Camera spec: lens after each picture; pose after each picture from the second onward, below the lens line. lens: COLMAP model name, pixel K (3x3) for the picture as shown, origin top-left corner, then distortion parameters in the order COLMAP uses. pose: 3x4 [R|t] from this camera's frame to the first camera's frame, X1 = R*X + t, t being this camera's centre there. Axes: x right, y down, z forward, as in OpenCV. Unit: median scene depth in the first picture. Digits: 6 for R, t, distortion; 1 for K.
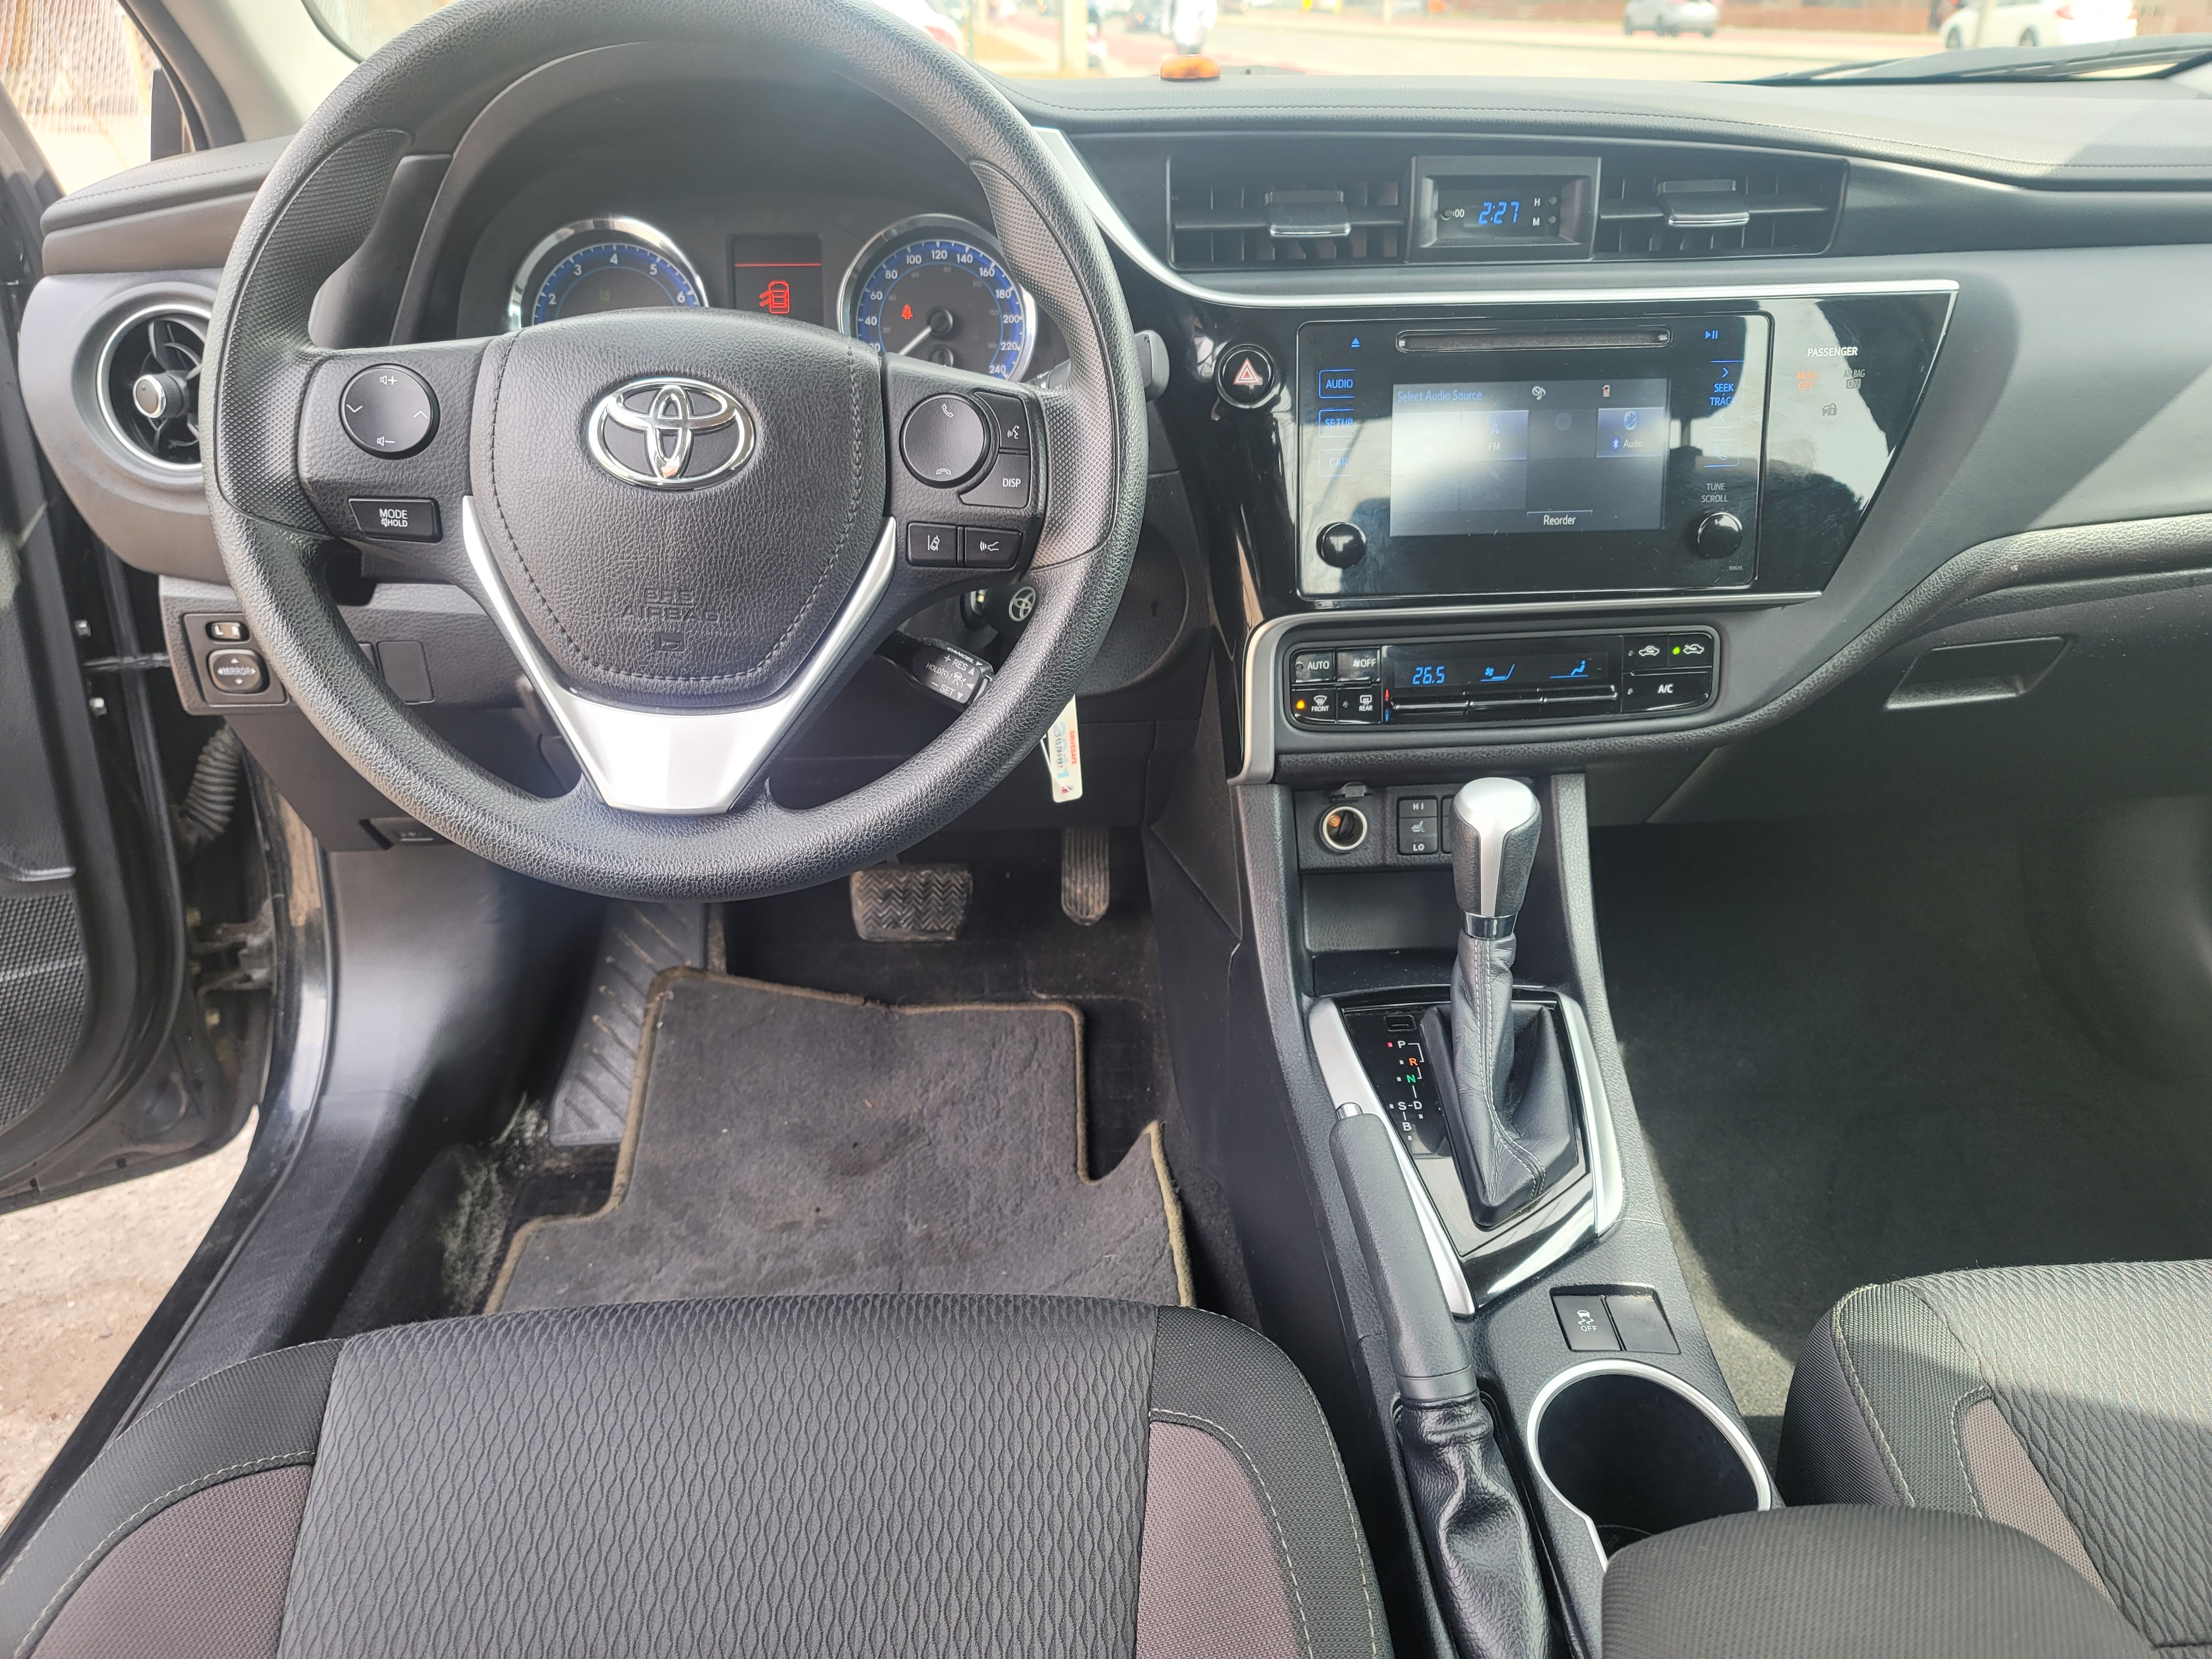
lens RADIAL K [[1602.8, 0, 1132.6], [0, 1602.8, 829.9], [0, 0, 1]] dist [0.001955, 0.032090]
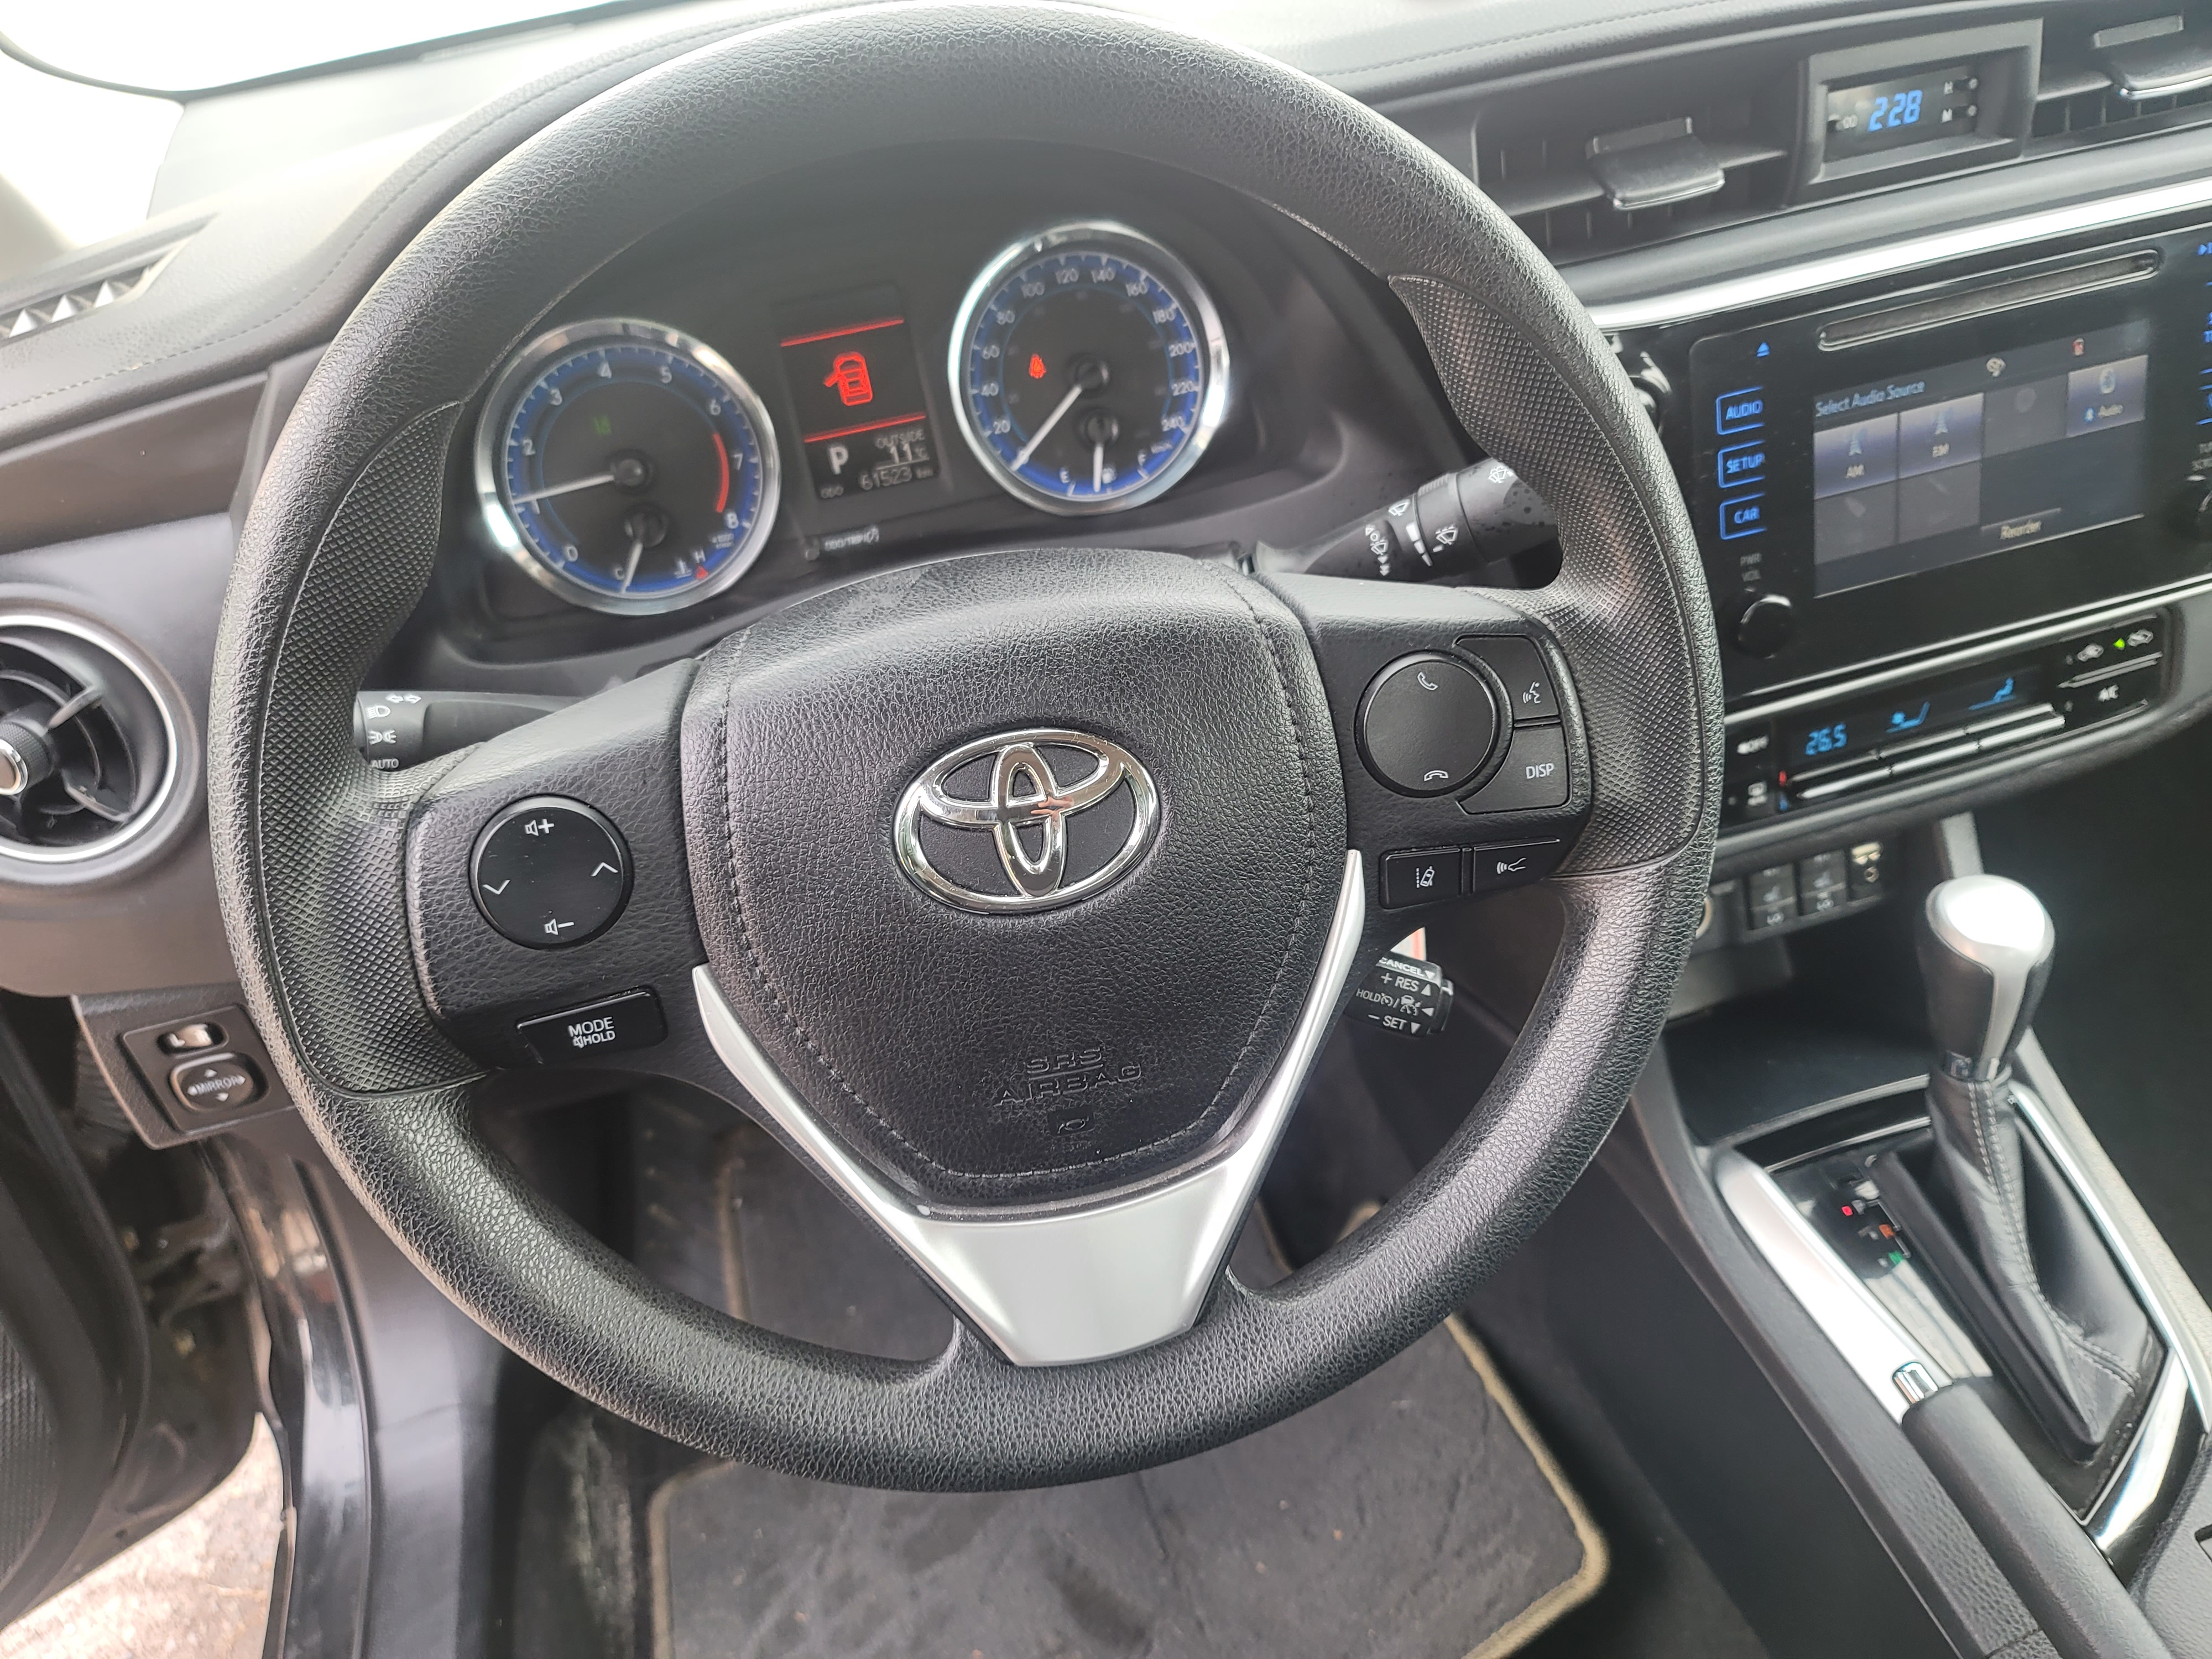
lens RADIAL K [[1627.6, 0, 1106.0], [0, 1627.6, 829.5], [0, 0, 1]] dist [0.023656, -0.030244]
pose [[0.972184, -0.210575, 0.102551, -0.234261], [0.191782, 0.967027, 0.167568, -0.248638], [-0.134455, -0.143240, 0.980512, 0.276422]]
